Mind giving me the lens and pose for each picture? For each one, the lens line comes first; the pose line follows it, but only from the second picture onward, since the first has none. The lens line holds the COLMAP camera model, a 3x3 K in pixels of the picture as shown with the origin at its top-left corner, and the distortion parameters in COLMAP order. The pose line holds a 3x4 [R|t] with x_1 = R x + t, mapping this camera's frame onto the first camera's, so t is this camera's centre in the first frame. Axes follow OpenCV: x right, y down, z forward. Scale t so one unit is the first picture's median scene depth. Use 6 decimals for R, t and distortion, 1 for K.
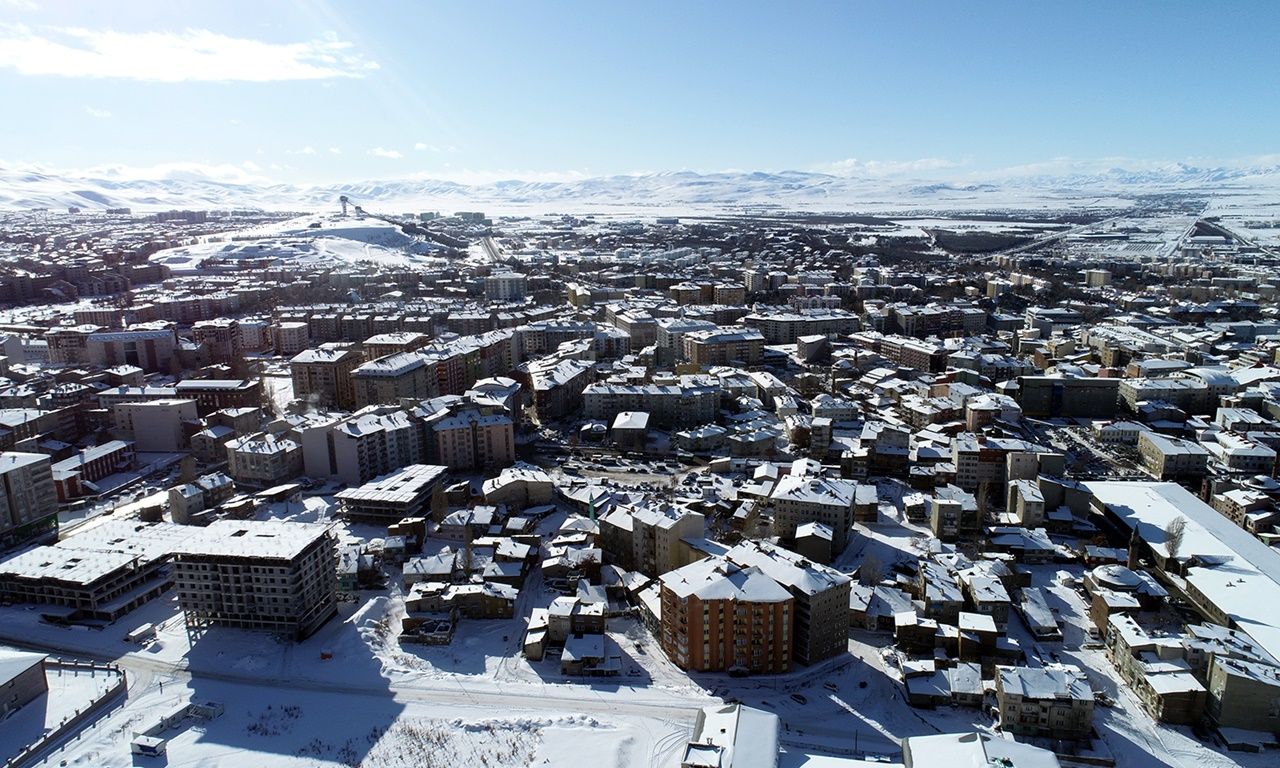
lens RADIAL K [[863.4, 0, 640.3], [0, 863.4, 385.4], [0, 0, 1]] dist [0.003355, -0.000254]
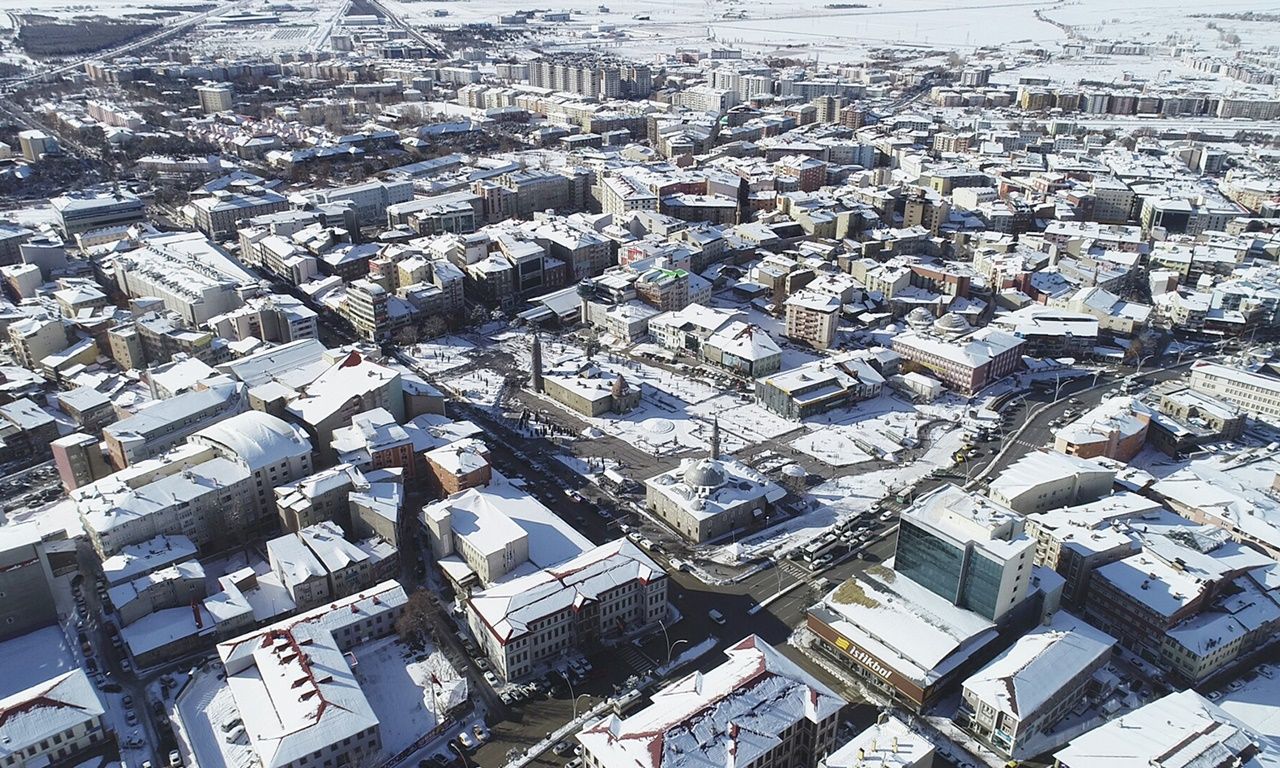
lens RADIAL K [[863.4, 0, 639.4], [0, 863.4, 383.6], [0, 0, 1]] dist [0.003355, -0.000254]
pose [[0.674340, -0.323075, 0.663994, 0.178651], [0.152169, 0.940707, 0.303174, -0.054760], [-0.722572, -0.103403, 0.683519, 0.189000]]
